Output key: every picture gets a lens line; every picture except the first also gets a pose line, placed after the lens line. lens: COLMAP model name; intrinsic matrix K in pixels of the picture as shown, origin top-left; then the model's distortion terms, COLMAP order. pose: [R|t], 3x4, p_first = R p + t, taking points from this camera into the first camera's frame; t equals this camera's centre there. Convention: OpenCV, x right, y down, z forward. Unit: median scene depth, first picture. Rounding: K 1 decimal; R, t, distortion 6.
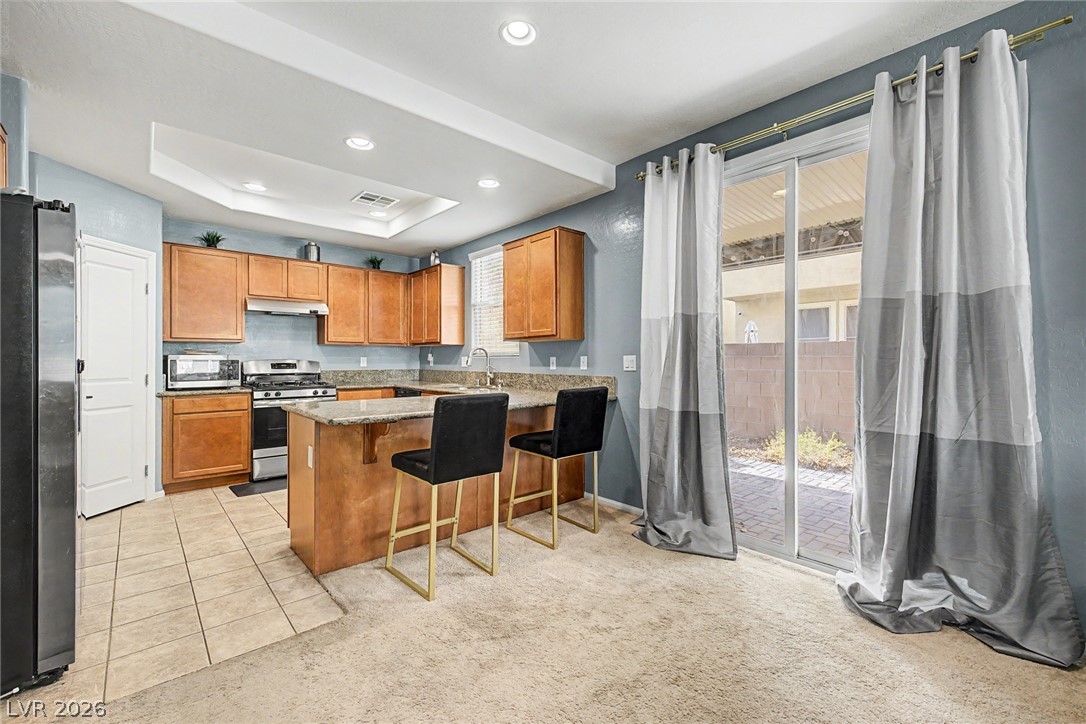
lens RADIAL K [[456.5, 0, 548.1], [0, 456.5, 357.8], [0, 0, 1]] dist [0.010221, -0.002359]
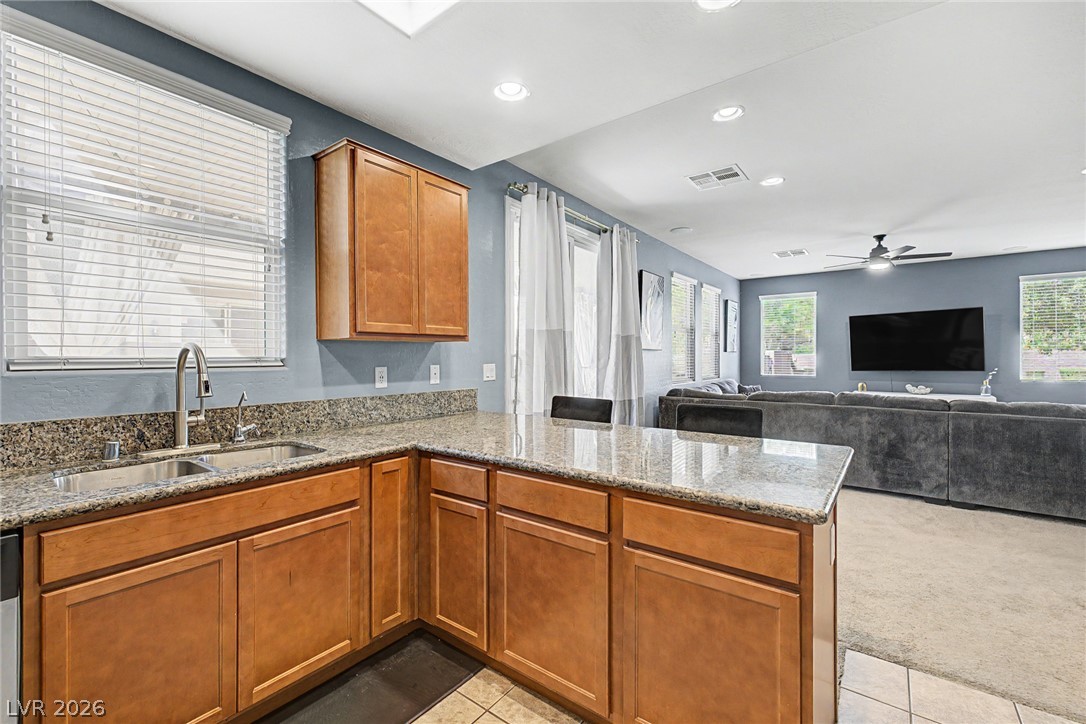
lens RADIAL K [[456.5, 0, 538.8], [0, 456.5, 358.8], [0, 0, 1]] dist [0.010221, -0.002359]
pose [[-0.177568, -0.003340, 0.984103, -0.538276], [-0.002430, 0.999993, 0.002956, -0.012964], [-0.984105, -0.001867, -0.177575, 0.769971]]
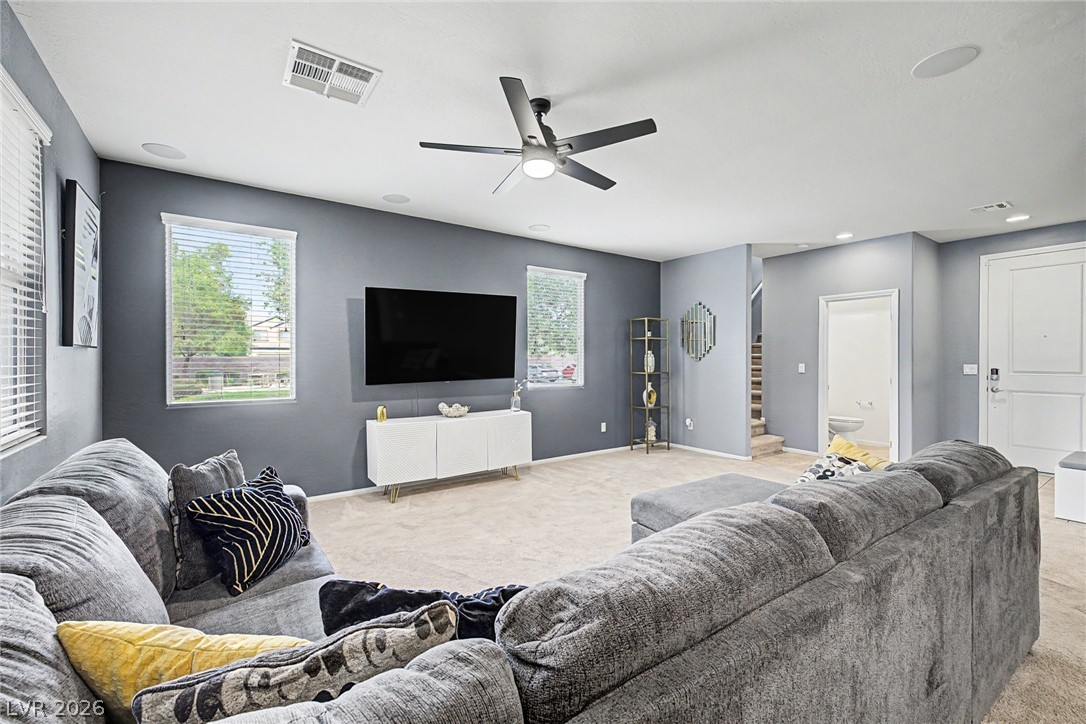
lens RADIAL K [[456.5, 0, 538.8], [0, 456.5, 361.1], [0, 0, 1]] dist [0.010221, -0.002359]
pose [[-0.993304, 0.000030, 0.115527, 0.349346], [0.000359, 0.999996, 0.002830, -0.018211], [-0.115526, 0.002852, -0.993300, 0.283483]]
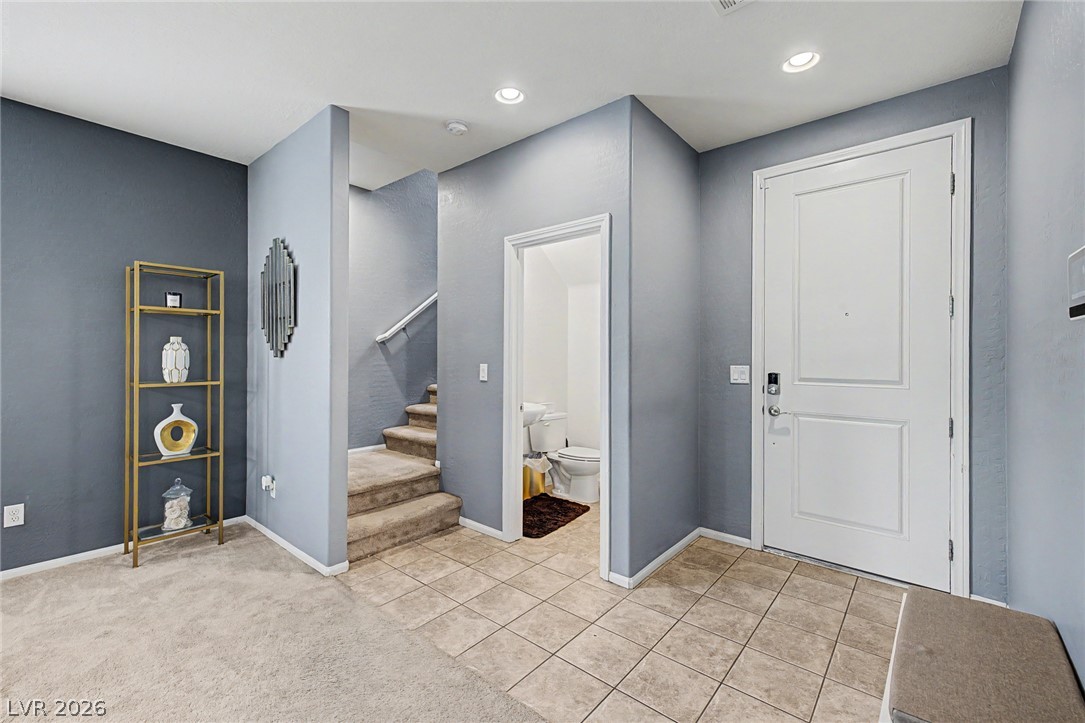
lens RADIAL K [[456.1, 0, 541.8], [0, 456.1, 356.4], [0, 0, 1]] dist [0.010221, -0.002359]
pose [[-0.991372, -0.002003, -0.131060, -0.213699], [-0.002240, 0.999996, 0.001660, -0.019673], [0.131056, 0.001940, -0.991373, -0.363621]]
